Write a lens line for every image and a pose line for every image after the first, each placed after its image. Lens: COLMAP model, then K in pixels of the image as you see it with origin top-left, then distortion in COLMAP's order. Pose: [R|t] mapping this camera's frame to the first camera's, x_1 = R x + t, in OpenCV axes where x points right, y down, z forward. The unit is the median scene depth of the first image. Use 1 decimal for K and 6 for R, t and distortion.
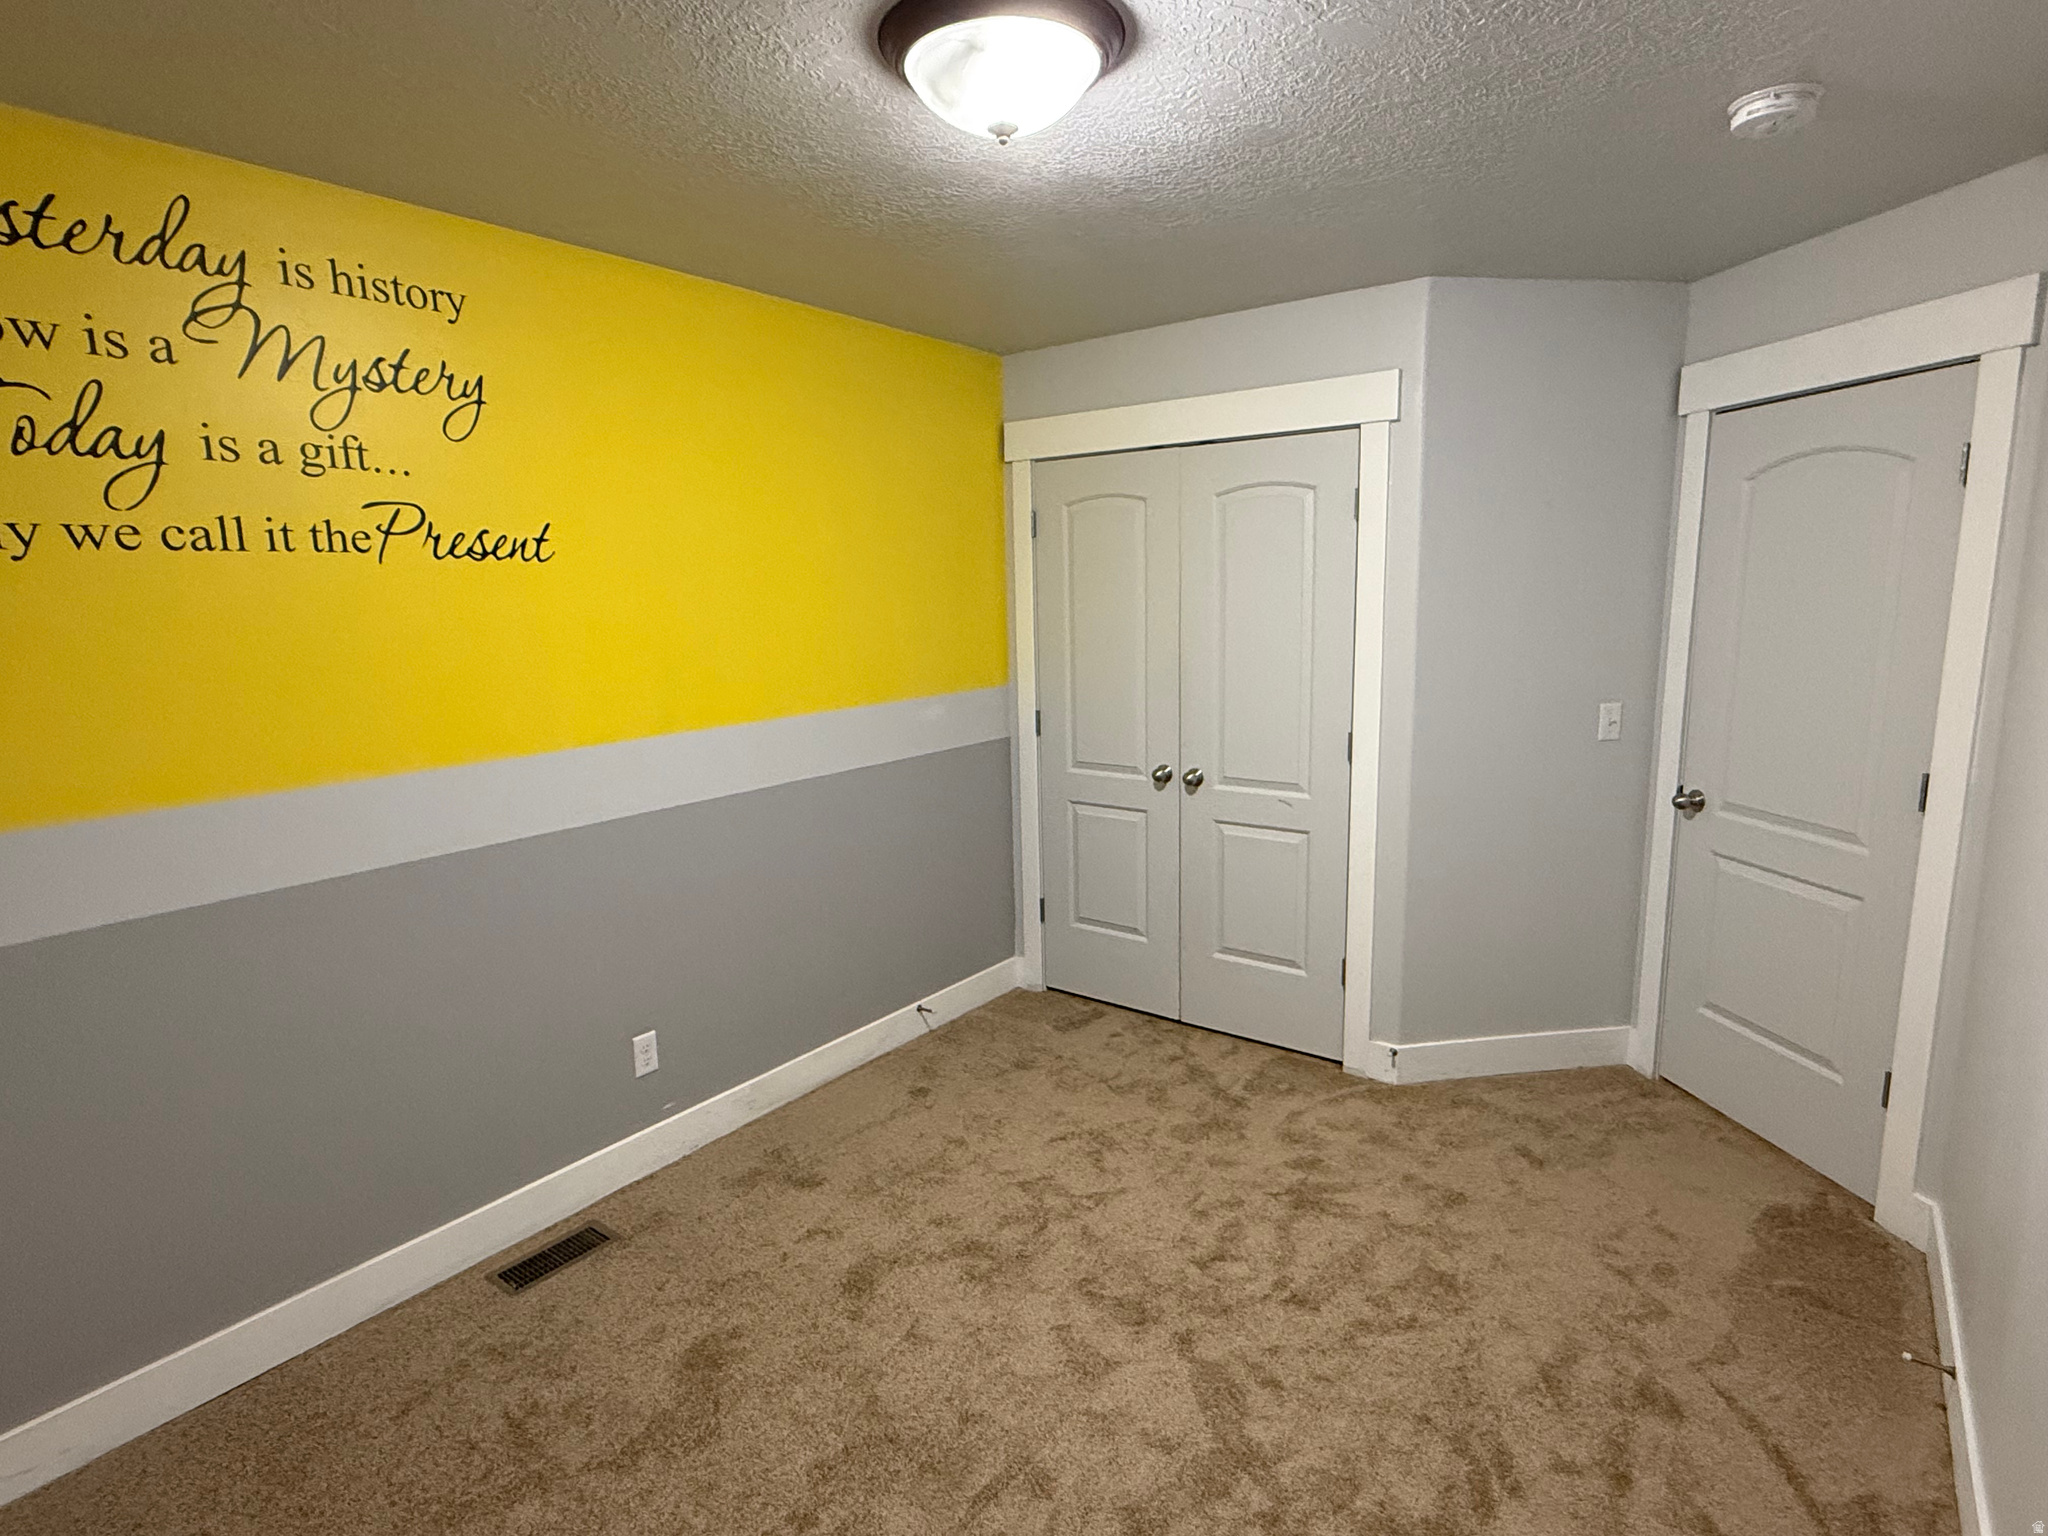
lens RADIAL K [[1081.8, 0, 1024.2], [0, 1081.8, 759.8], [0, 0, 1]] dist [-0.001439, 0.000985]
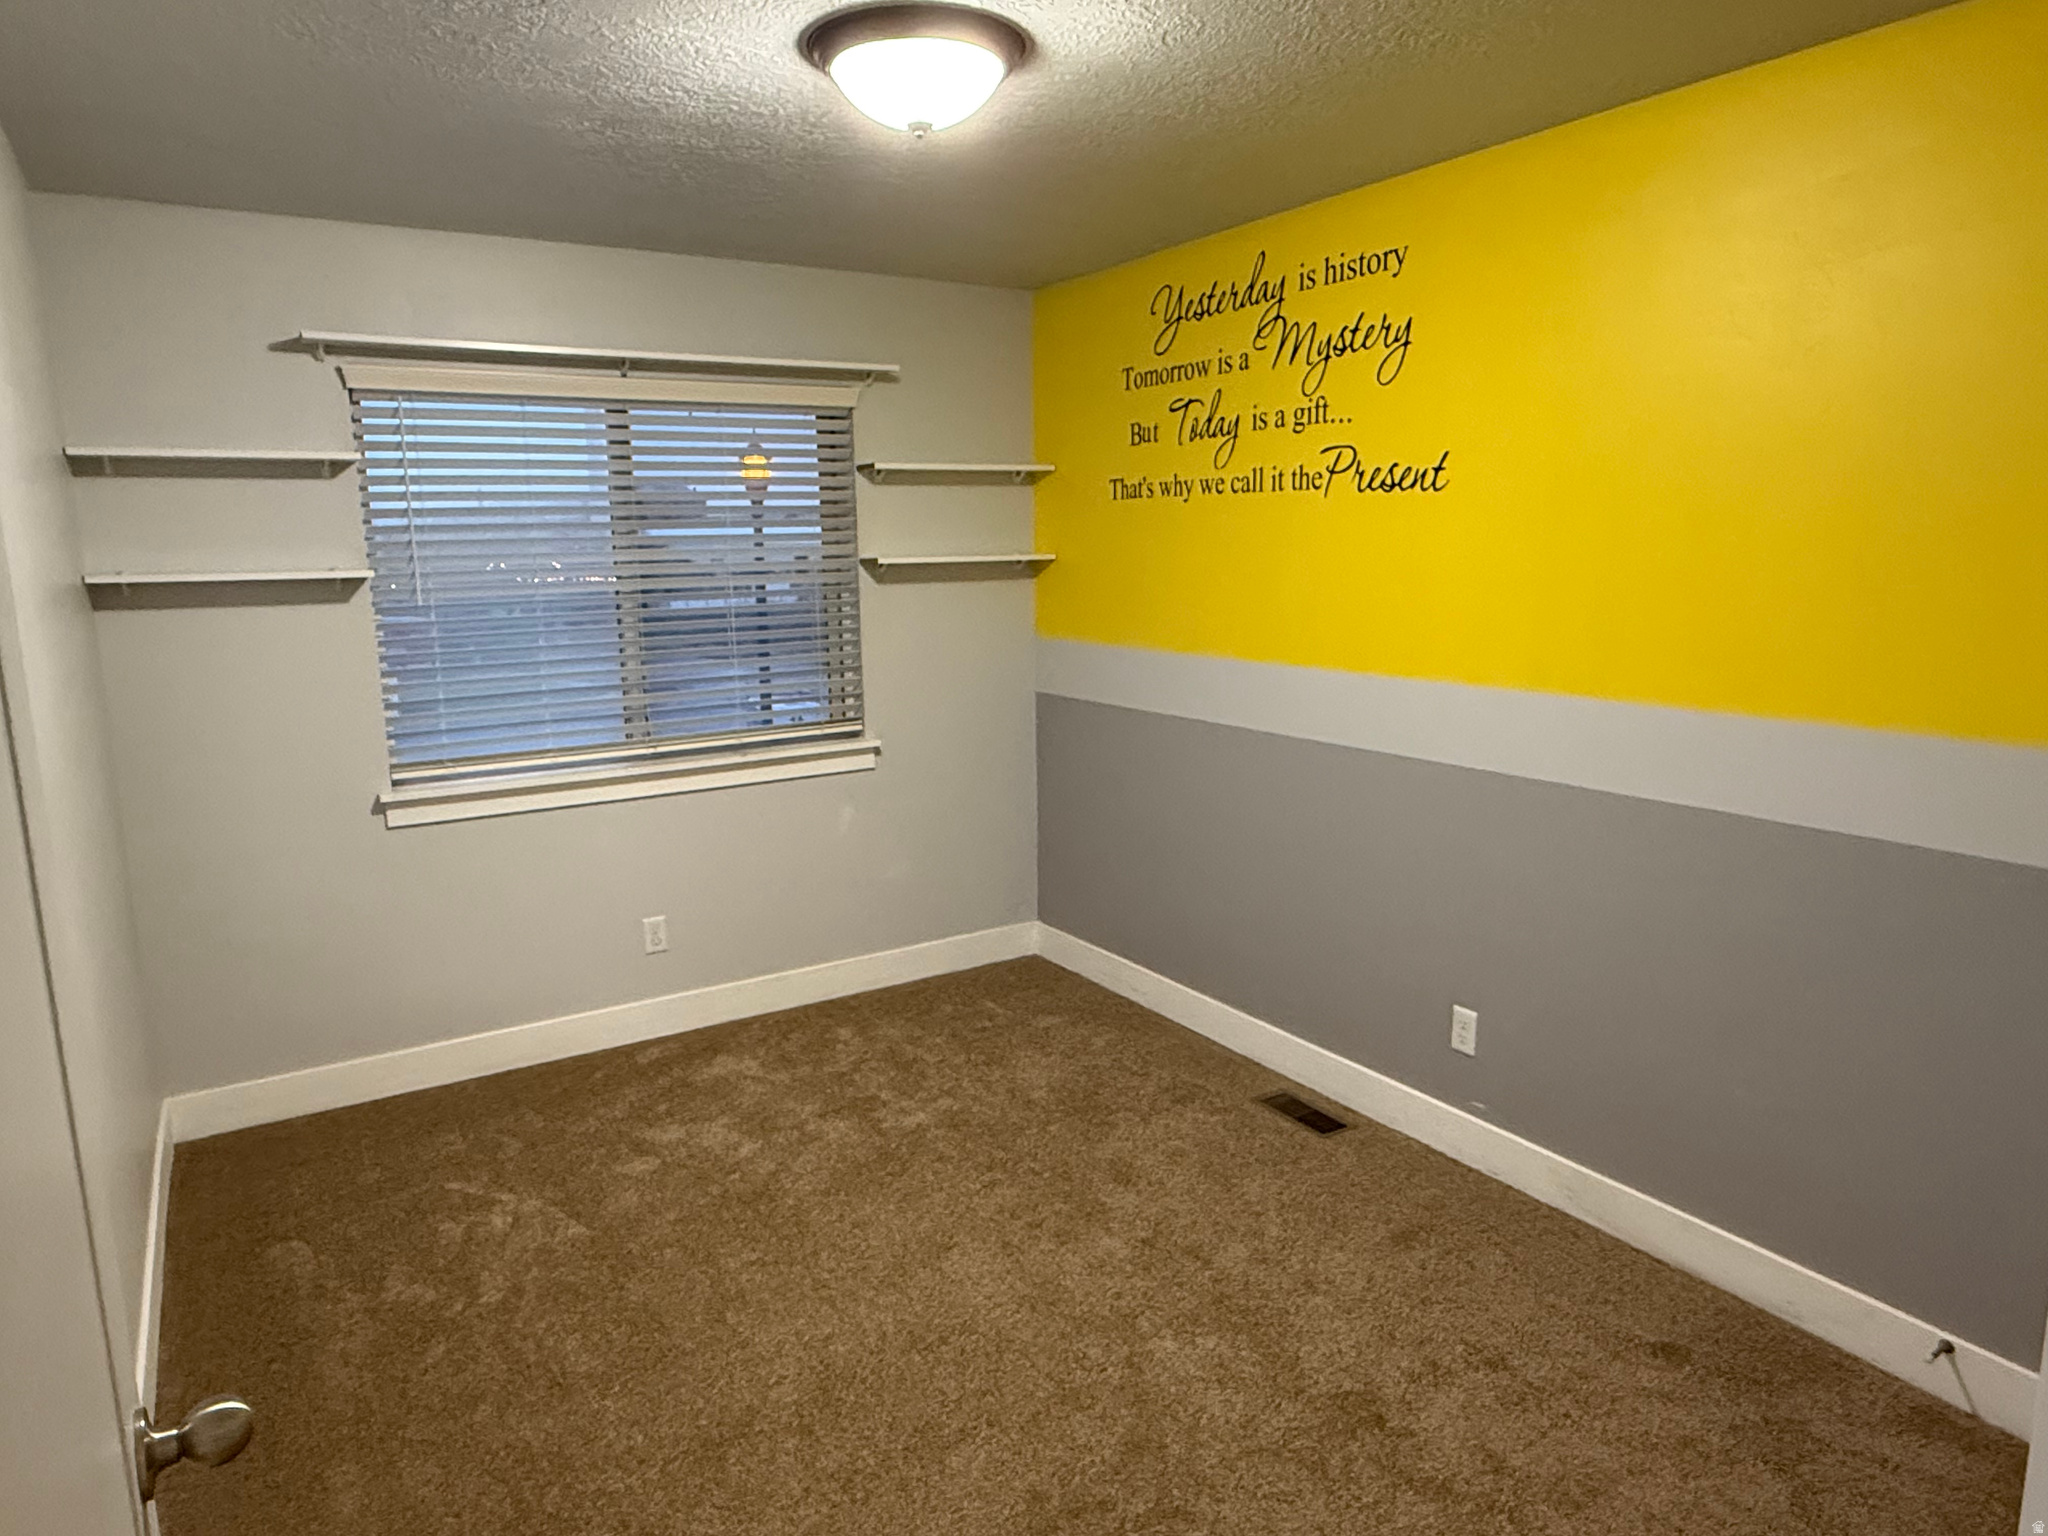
lens RADIAL K [[1246.3, 0, 1024.2], [0, 1246.3, 772.6], [0, 0, 1]] dist [0.000151, 0.000011]
pose [[-0.350517, 0.189266, -0.917233, 0.903932], [-0.143702, 0.956902, 0.252367, -0.191267], [0.925466, 0.220267, -0.308212, 1.194659]]
